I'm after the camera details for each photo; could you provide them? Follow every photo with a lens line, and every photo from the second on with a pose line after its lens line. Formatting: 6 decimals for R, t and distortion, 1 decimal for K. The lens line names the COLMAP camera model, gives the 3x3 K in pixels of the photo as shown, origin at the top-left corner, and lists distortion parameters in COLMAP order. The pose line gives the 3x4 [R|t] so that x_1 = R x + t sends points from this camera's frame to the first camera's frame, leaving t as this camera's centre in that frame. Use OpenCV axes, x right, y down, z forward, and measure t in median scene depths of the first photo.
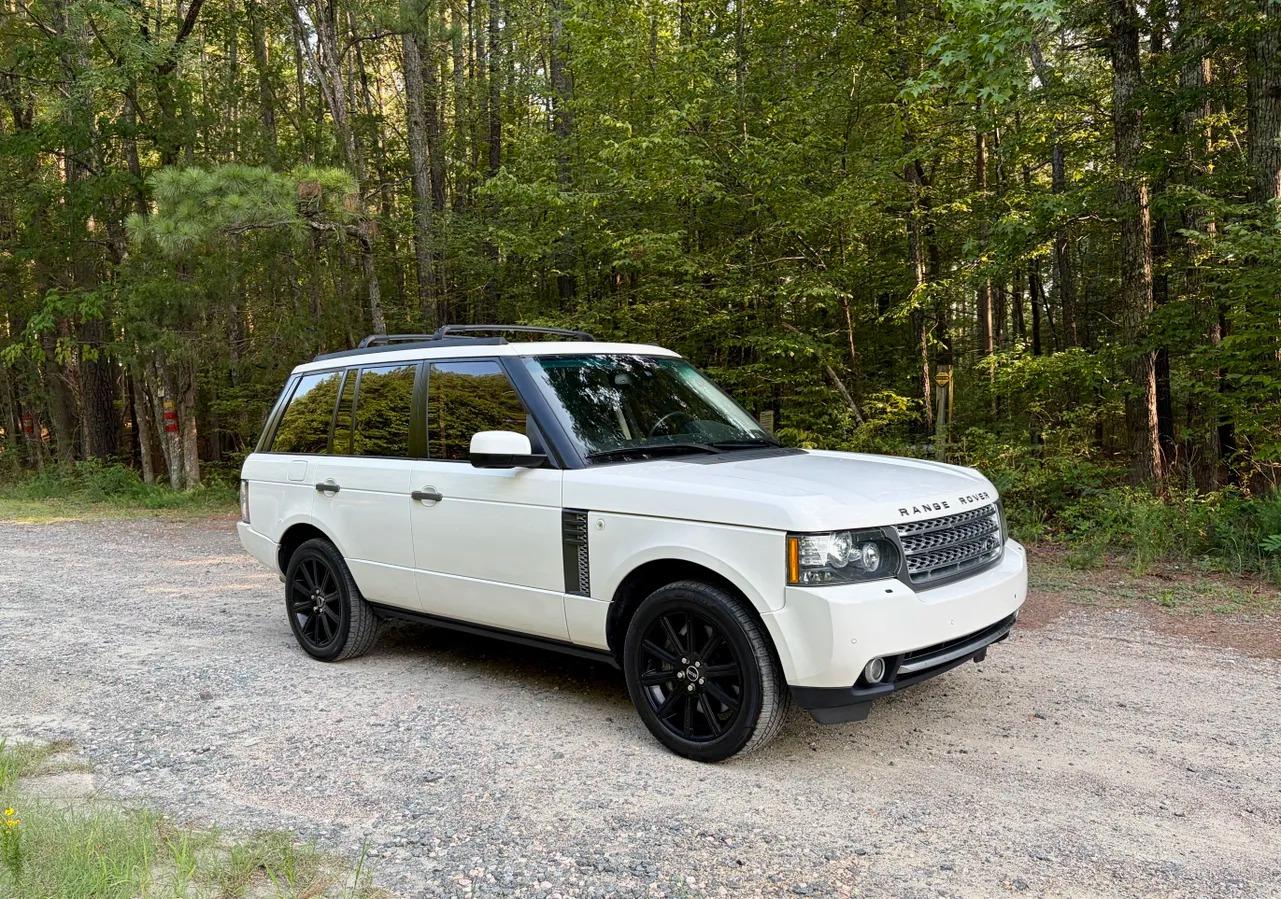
lens RADIAL K [[1042.6, 0, 628.7], [0, 1042.6, 478.0], [0, 0, 1]] dist [0.011063, -0.005460]
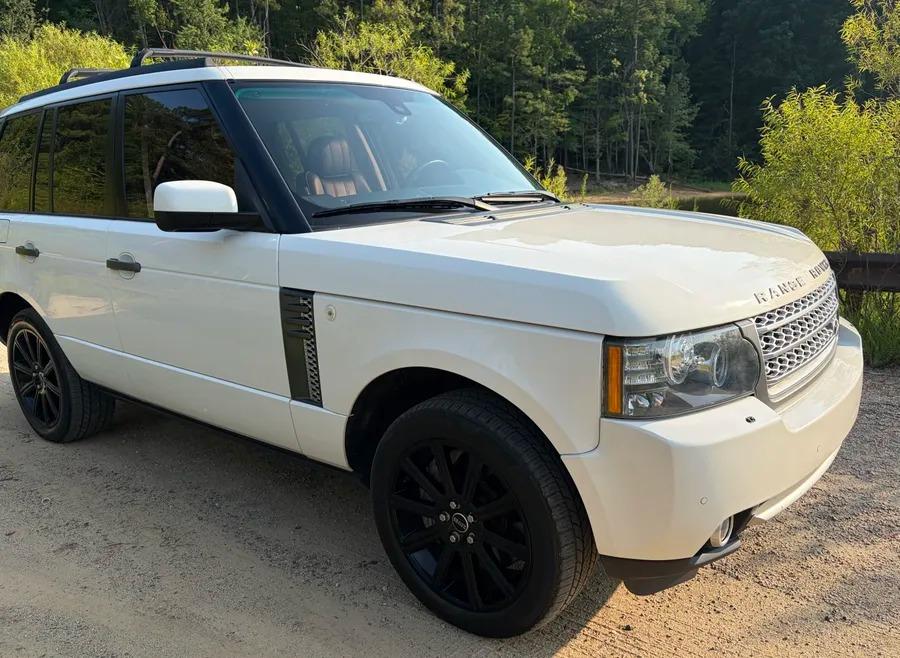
lens RADIAL K [[716.3, 0, 470.2], [0, 716.3, 355.3], [0, 0, 1]] dist [0.007219, -0.001397]
pose [[0.996494, -0.021343, 0.080892, 0.028355], [0.006240, 0.983179, 0.182540, -0.015811], [-0.083427, -0.181395, 0.979865, 0.492346]]
